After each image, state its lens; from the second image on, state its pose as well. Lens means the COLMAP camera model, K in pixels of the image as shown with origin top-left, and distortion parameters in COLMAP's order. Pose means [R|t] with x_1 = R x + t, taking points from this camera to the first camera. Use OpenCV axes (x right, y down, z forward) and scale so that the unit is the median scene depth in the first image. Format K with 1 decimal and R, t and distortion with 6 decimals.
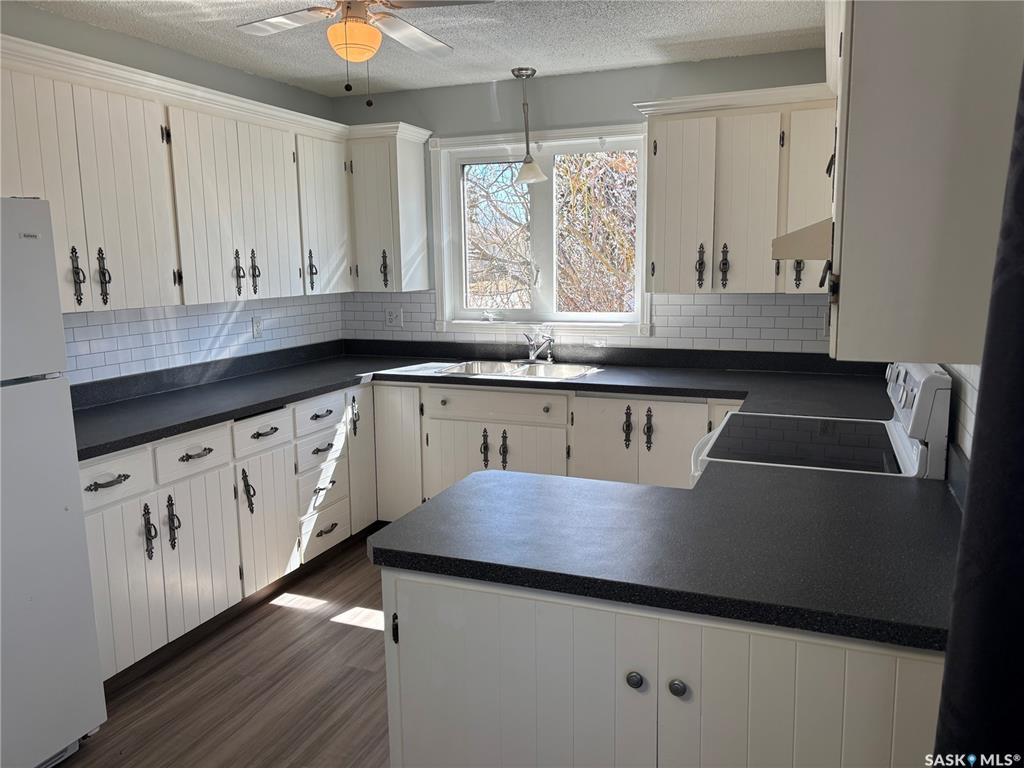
lens RADIAL K [[776.5, 0, 511.1], [0, 776.5, 379.0], [0, 0, 1]] dist [0.047553, -0.055675]
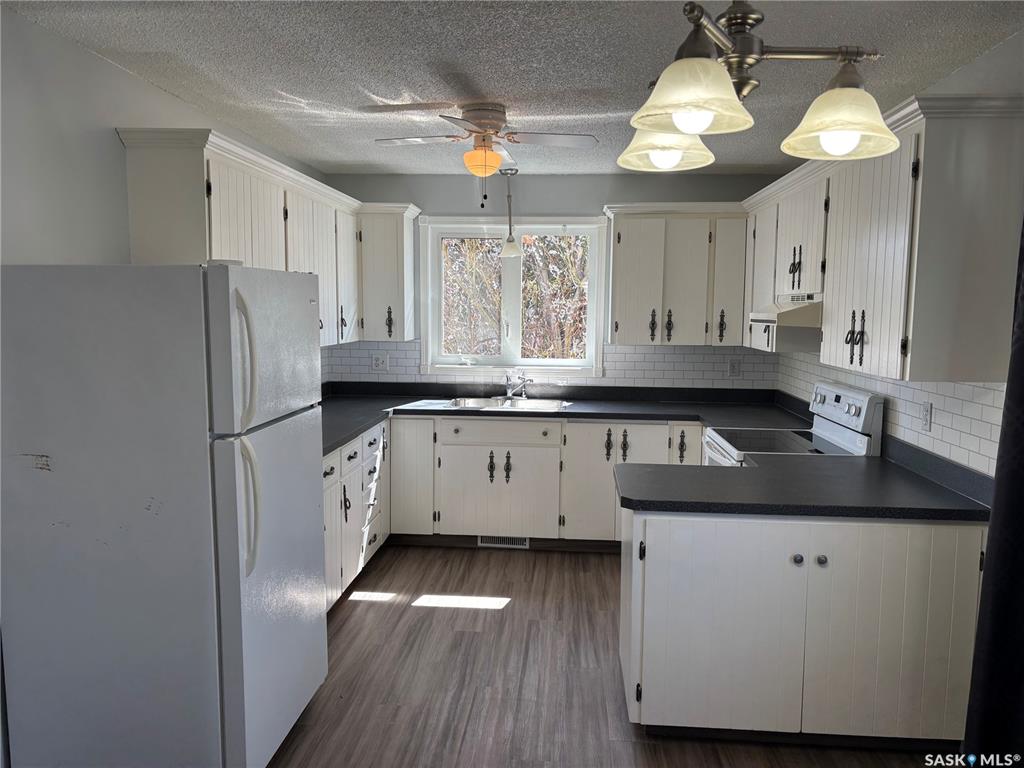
lens RADIAL K [[776.5, 0, 508.1], [0, 776.5, 390.2], [0, 0, 1]] dist [0.047553, -0.055675]
pose [[0.955153, -0.009008, 0.295976, -0.371716], [0.022567, 0.998845, -0.042426, 0.019475], [-0.295252, 0.047203, 0.954253, -0.203243]]
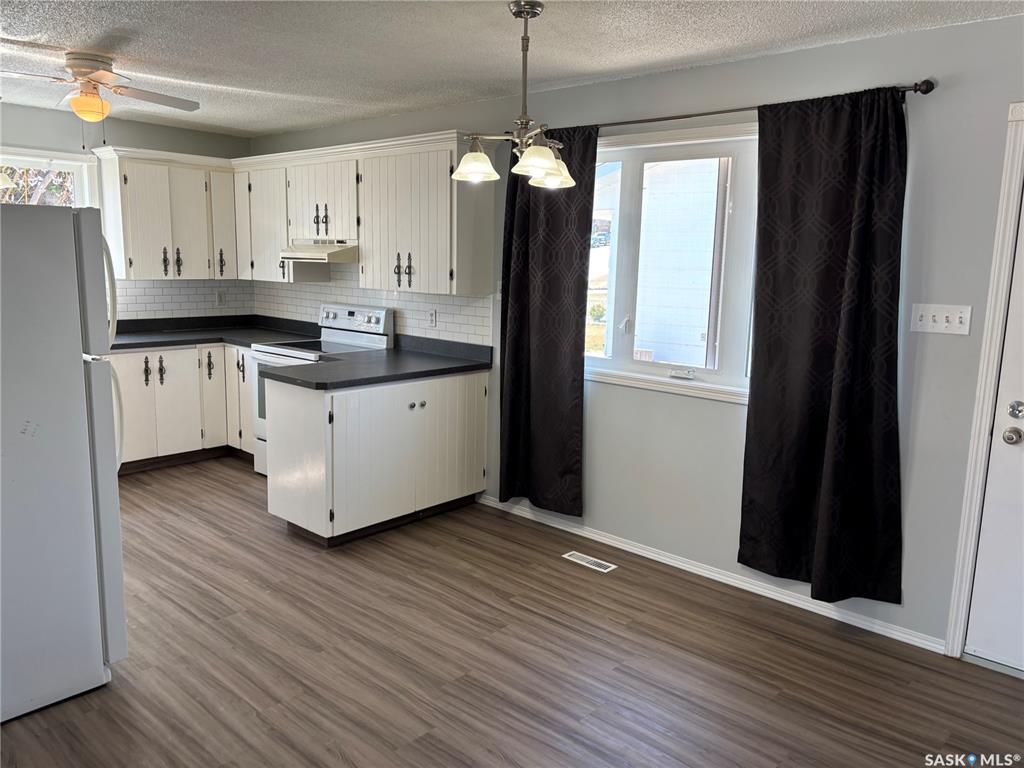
lens RADIAL K [[776.5, 0, 512.0], [0, 776.5, 381.6], [0, 0, 1]] dist [0.047553, -0.055675]
pose [[0.357538, -0.126437, 0.925300, -0.887197], [0.114077, 0.989286, 0.091101, 0.023664], [-0.926905, 0.072983, 0.368131, -0.164580]]
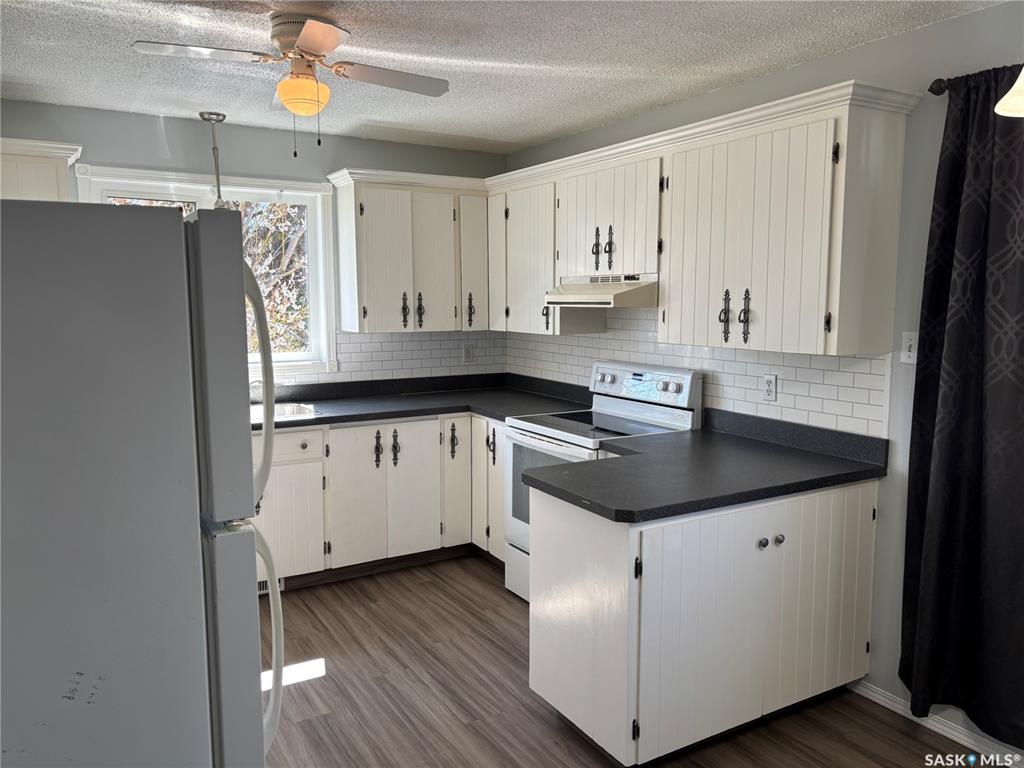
lens RADIAL K [[776.5, 0, 513.5], [0, 776.5, 383.8], [0, 0, 1]] dist [0.047553, -0.055675]
pose [[0.611925, -0.077568, 0.787103, -0.570994], [0.112669, 0.993579, 0.010322, -0.021649], [-0.782850, 0.082365, 0.616735, 0.114650]]
